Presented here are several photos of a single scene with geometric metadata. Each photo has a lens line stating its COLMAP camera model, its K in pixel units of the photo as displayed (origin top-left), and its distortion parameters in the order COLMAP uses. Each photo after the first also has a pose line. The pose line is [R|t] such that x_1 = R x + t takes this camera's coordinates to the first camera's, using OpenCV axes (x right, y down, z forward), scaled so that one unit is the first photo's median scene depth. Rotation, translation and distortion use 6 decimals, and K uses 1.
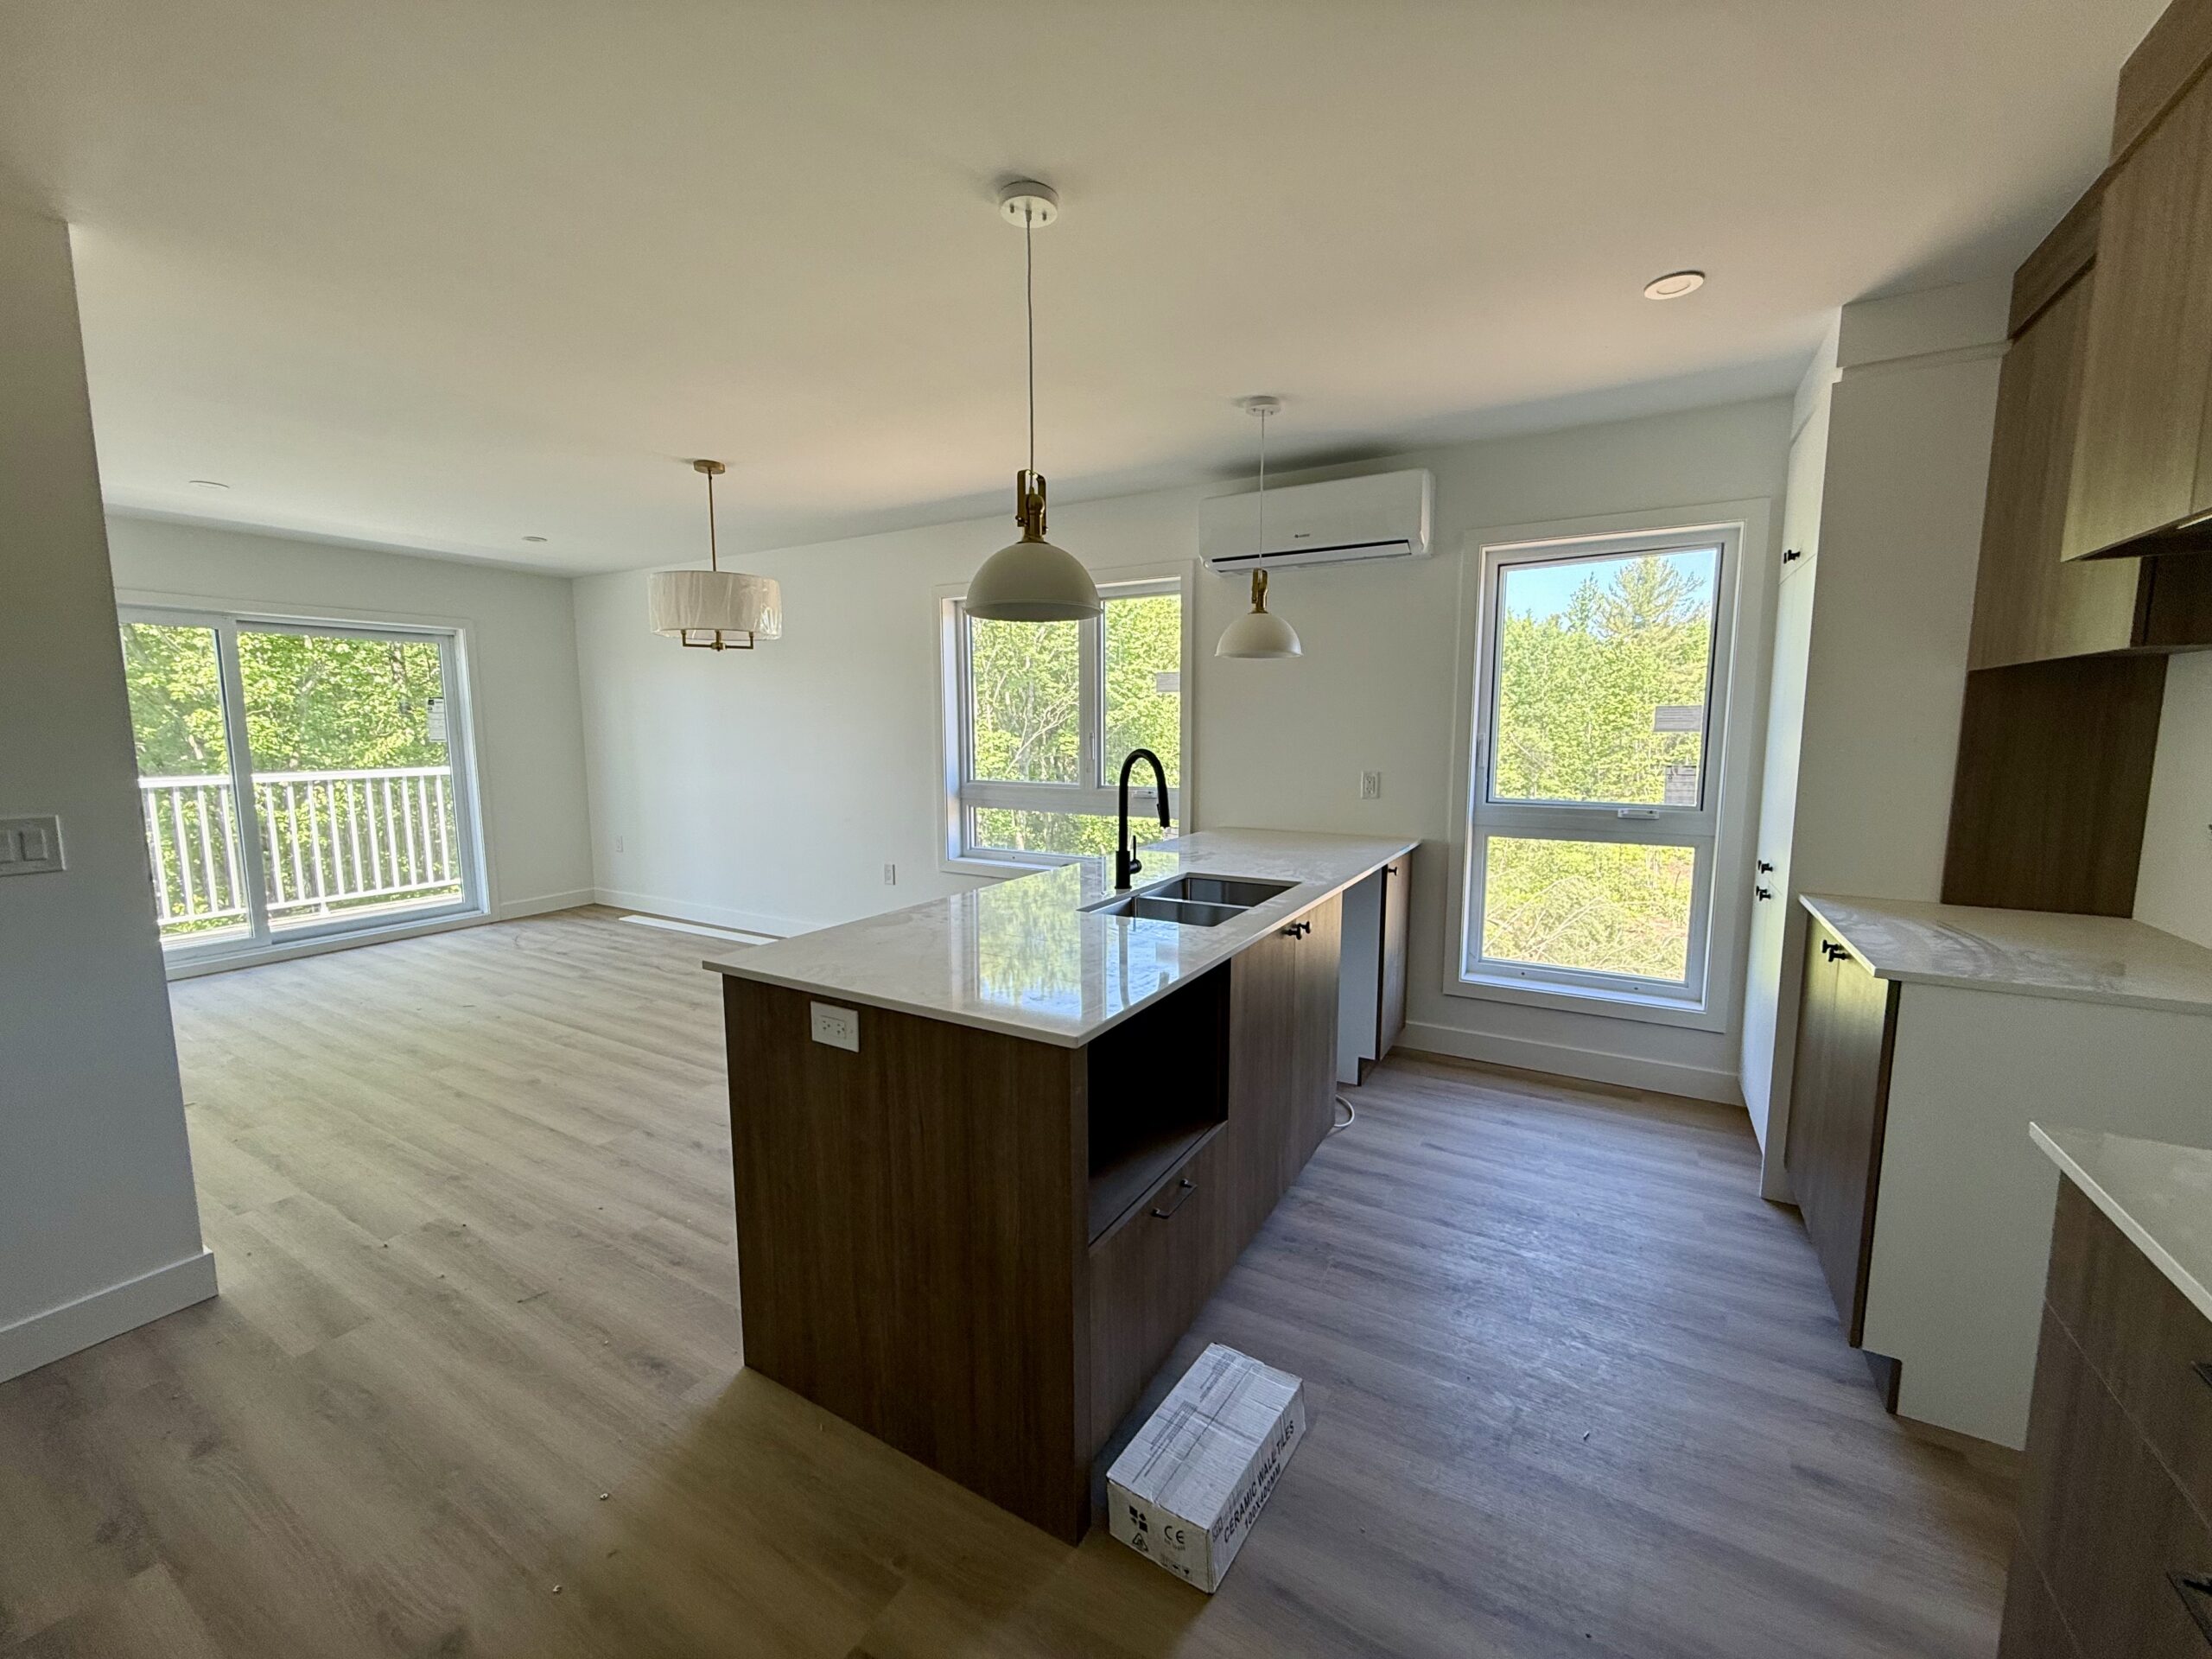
lens RADIAL K [[880.4, 0, 1099.6], [0, 880.4, 831.3], [0, 0, 1]] dist [0.001265, 0.000064]
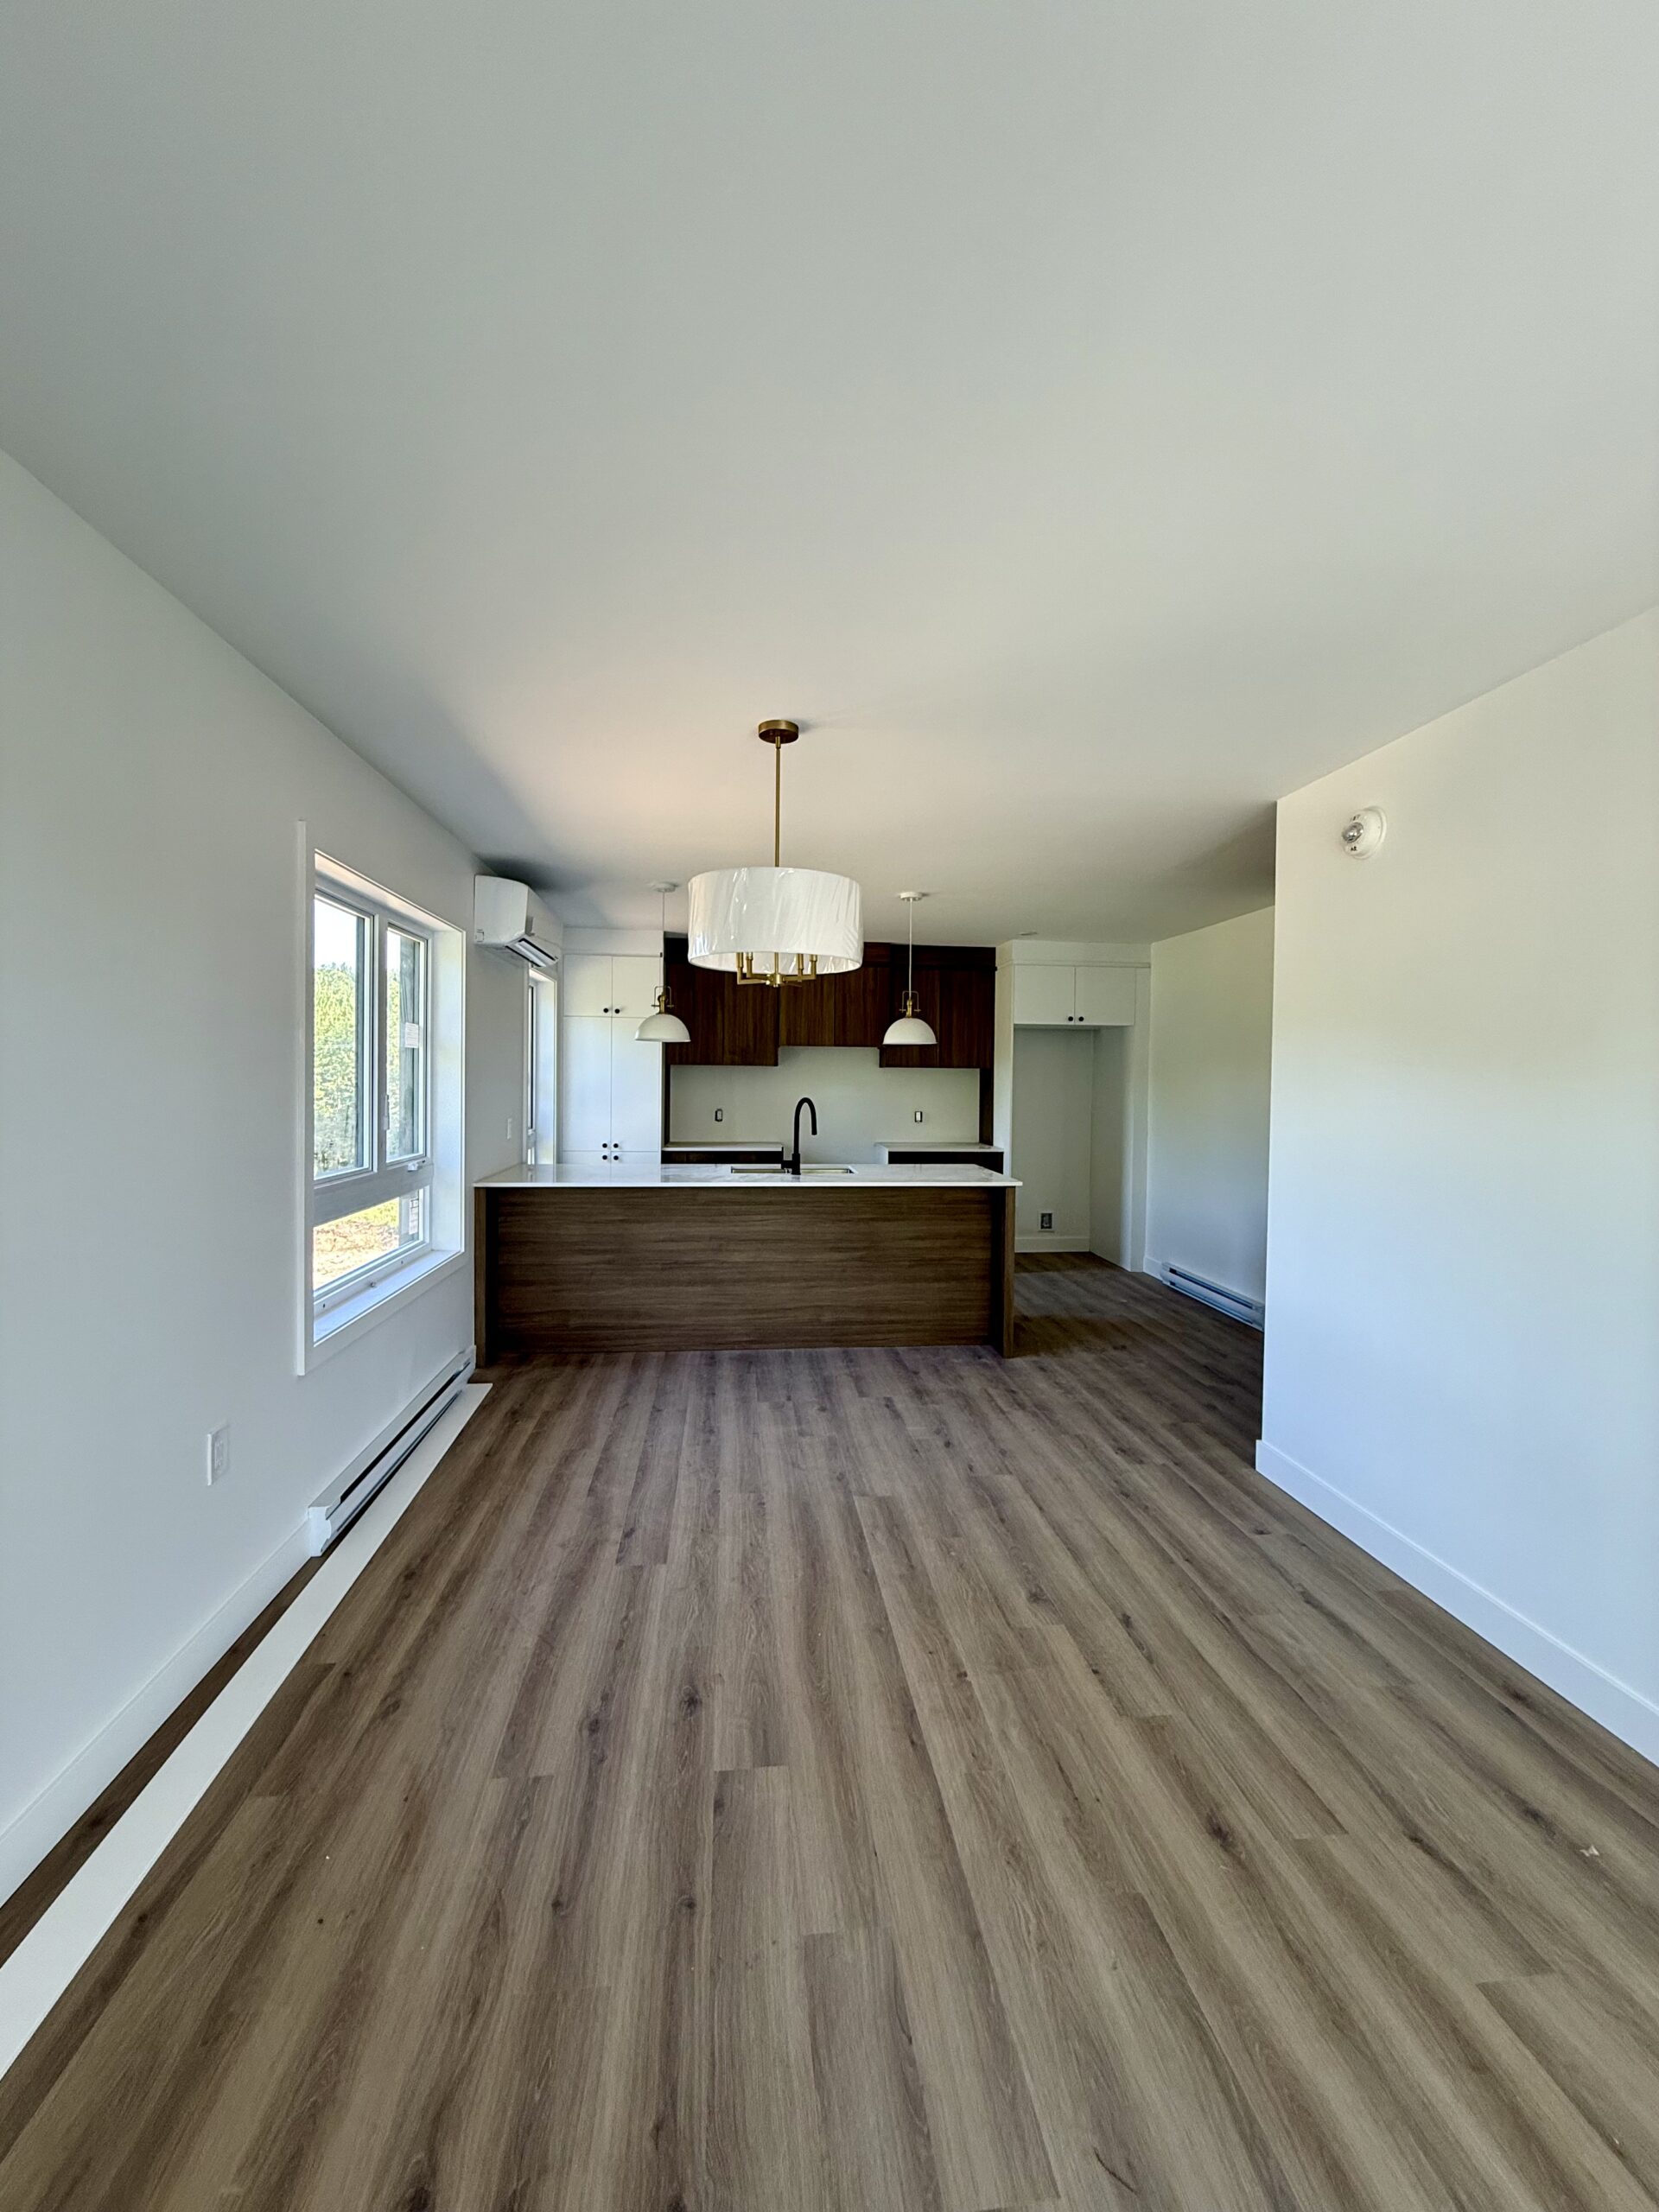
lens RADIAL K [[880.4, 0, 829.5], [0, 880.4, 1106.0], [0, 0, 1]] dist [0.001265, 0.000064]
pose [[-0.600269, -0.031062, 0.799195, -1.515365], [0.086689, 0.990832, 0.103622, -0.268665], [-0.795086, 0.131482, -0.592073, 2.072760]]
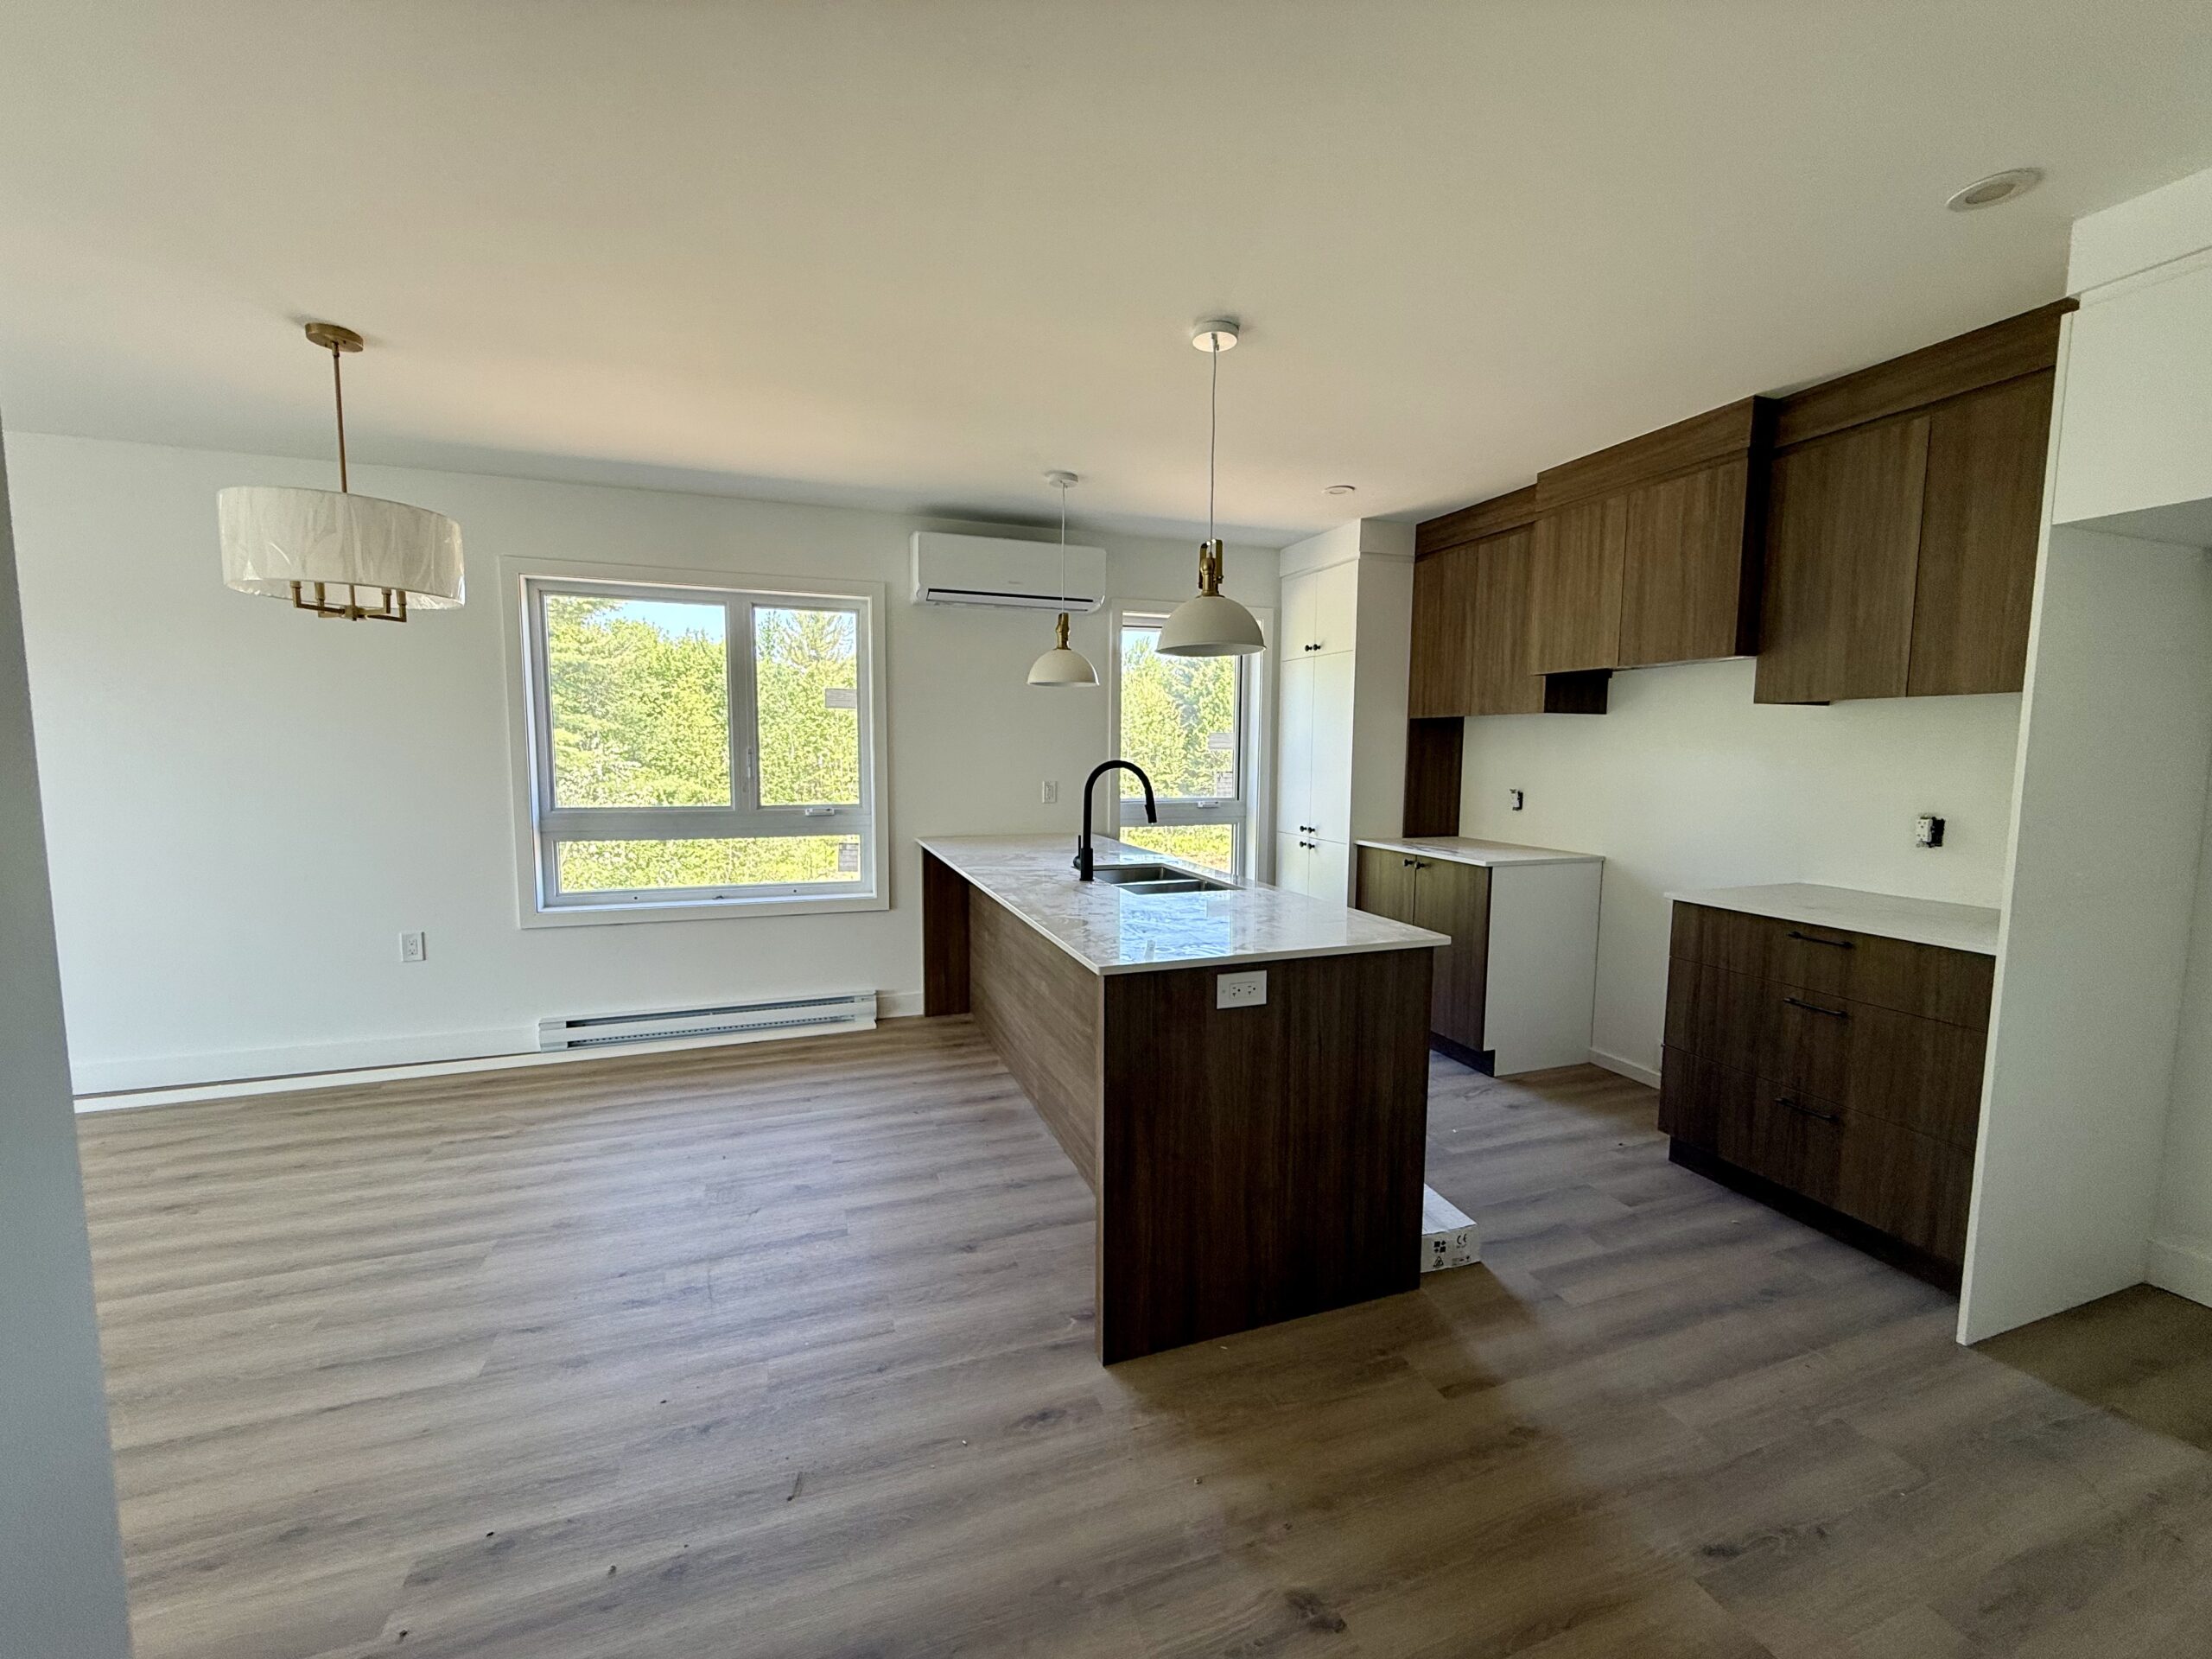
lens RADIAL K [[880.4, 0, 1099.6], [0, 880.4, 831.3], [0, 0, 1]] dist [0.001265, 0.000064]
pose [[0.639295, -0.066783, 0.766056, -0.876253], [0.084710, 0.996275, 0.016160, -0.017971], [-0.764281, 0.054561, 0.642571, 0.245139]]
